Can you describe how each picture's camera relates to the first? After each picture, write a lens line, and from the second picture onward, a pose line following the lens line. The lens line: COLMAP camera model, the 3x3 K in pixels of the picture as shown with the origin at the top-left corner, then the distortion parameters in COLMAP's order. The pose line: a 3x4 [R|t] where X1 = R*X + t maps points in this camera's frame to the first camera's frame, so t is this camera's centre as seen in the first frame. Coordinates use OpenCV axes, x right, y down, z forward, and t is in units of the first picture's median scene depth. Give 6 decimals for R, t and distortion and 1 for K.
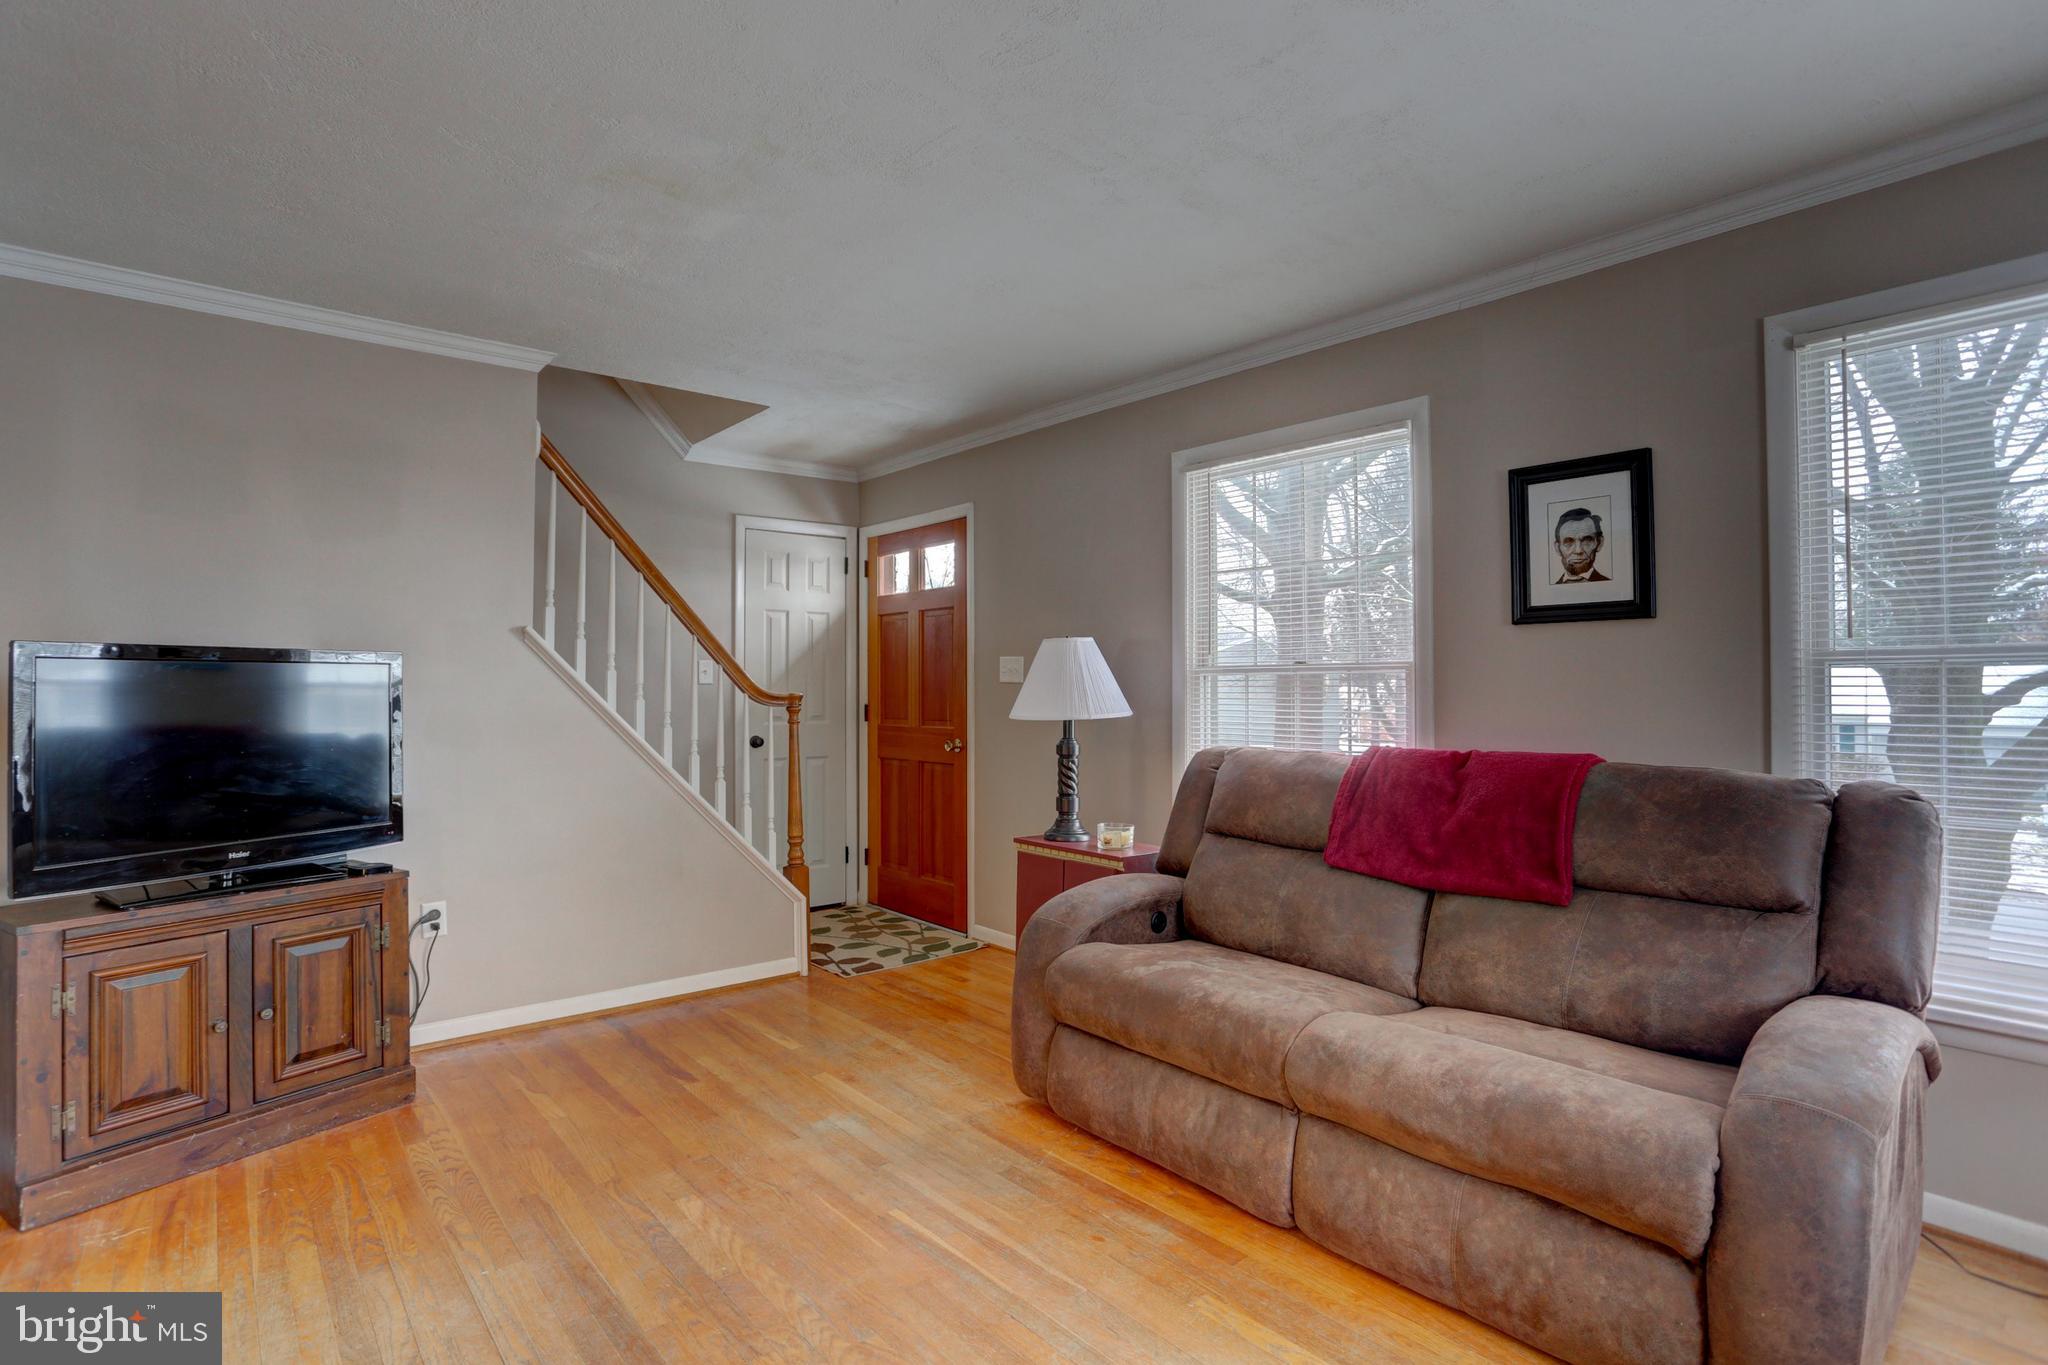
lens RADIAL K [[1042.1, 0, 1024.0], [0, 1042.1, 682.5], [0, 0, 1]] dist [-0.087338, 0.000377]
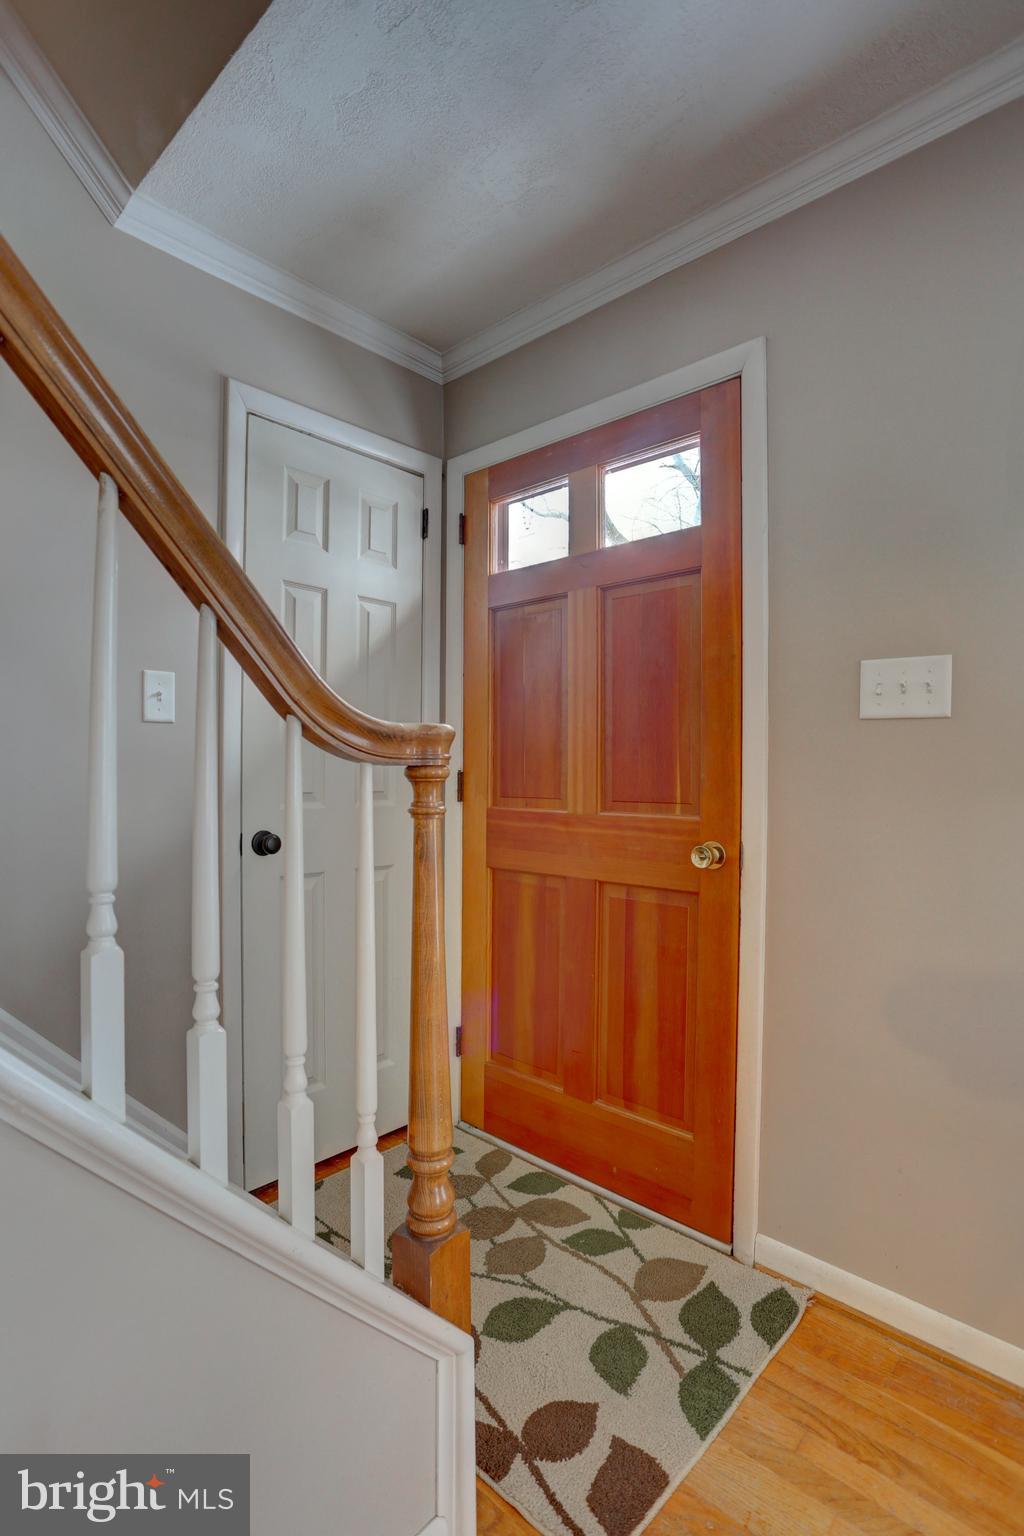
lens RADIAL K [[765.5, 0, 498.6], [0, 765.5, 774.4], [0, 0, 1]] dist [-0.070776, 0.032930]
pose [[0.993345, 0.005846, 0.115027, -0.230867], [-0.007297, 0.999899, 0.012197, 0.022671], [-0.114944, -0.012955, 0.993288, 0.762190]]
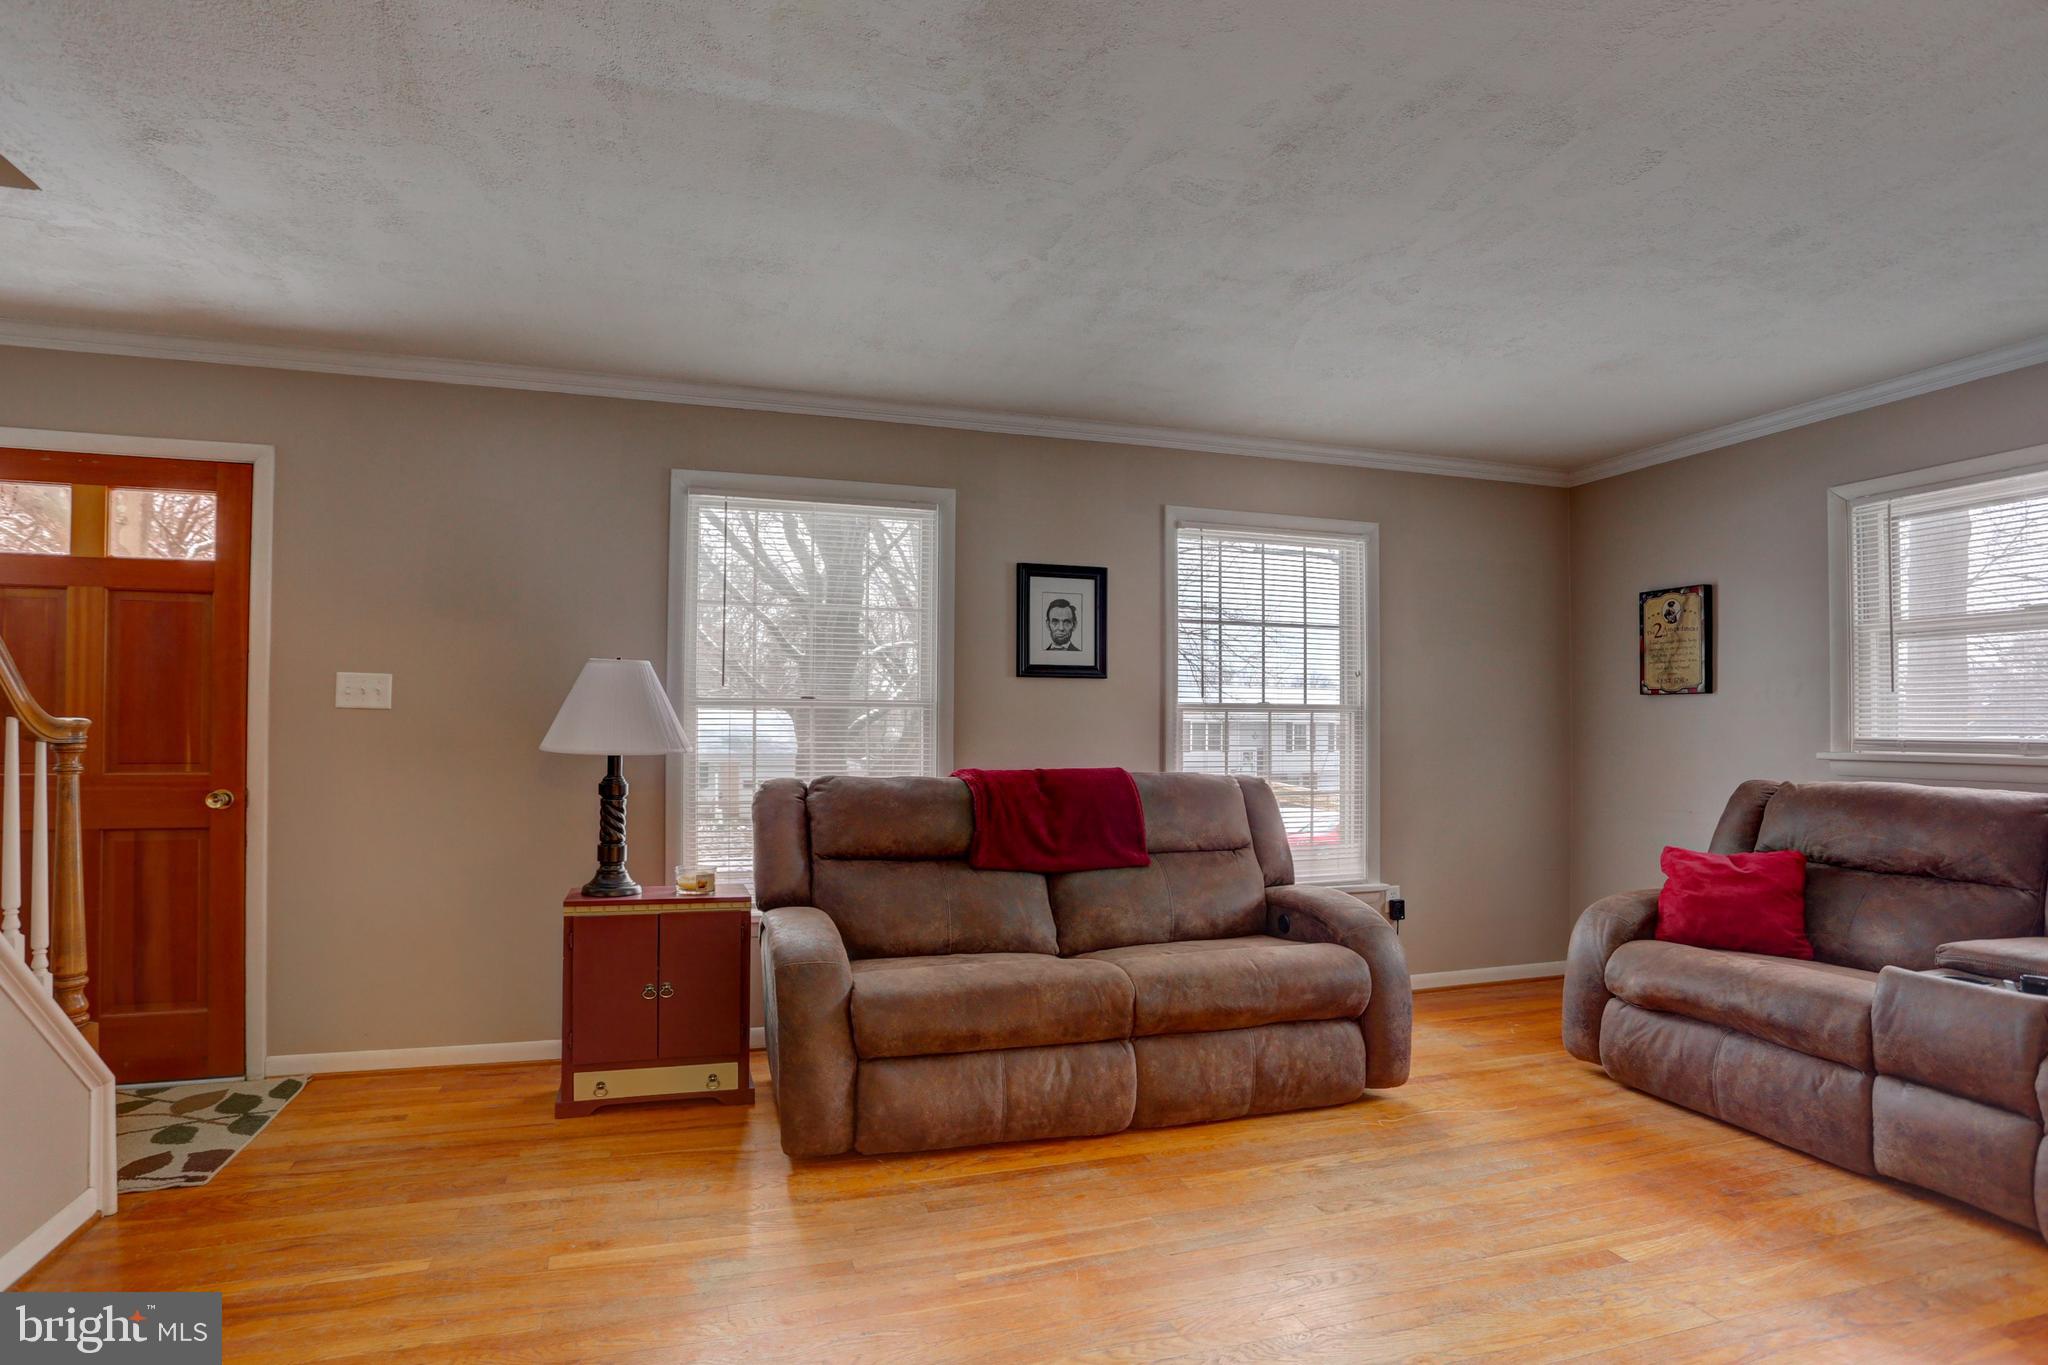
lens RADIAL K [[1015.3, 0, 1021.9], [0, 1015.3, 716.7], [0, 0, 1]] dist [-0.081939, 0.030940]
pose [[0.364463, 0.013187, 0.931125, -0.526568], [-0.015233, 0.999850, -0.008198, 0.005318], [-0.931093, -0.011196, 0.364609, 0.336603]]
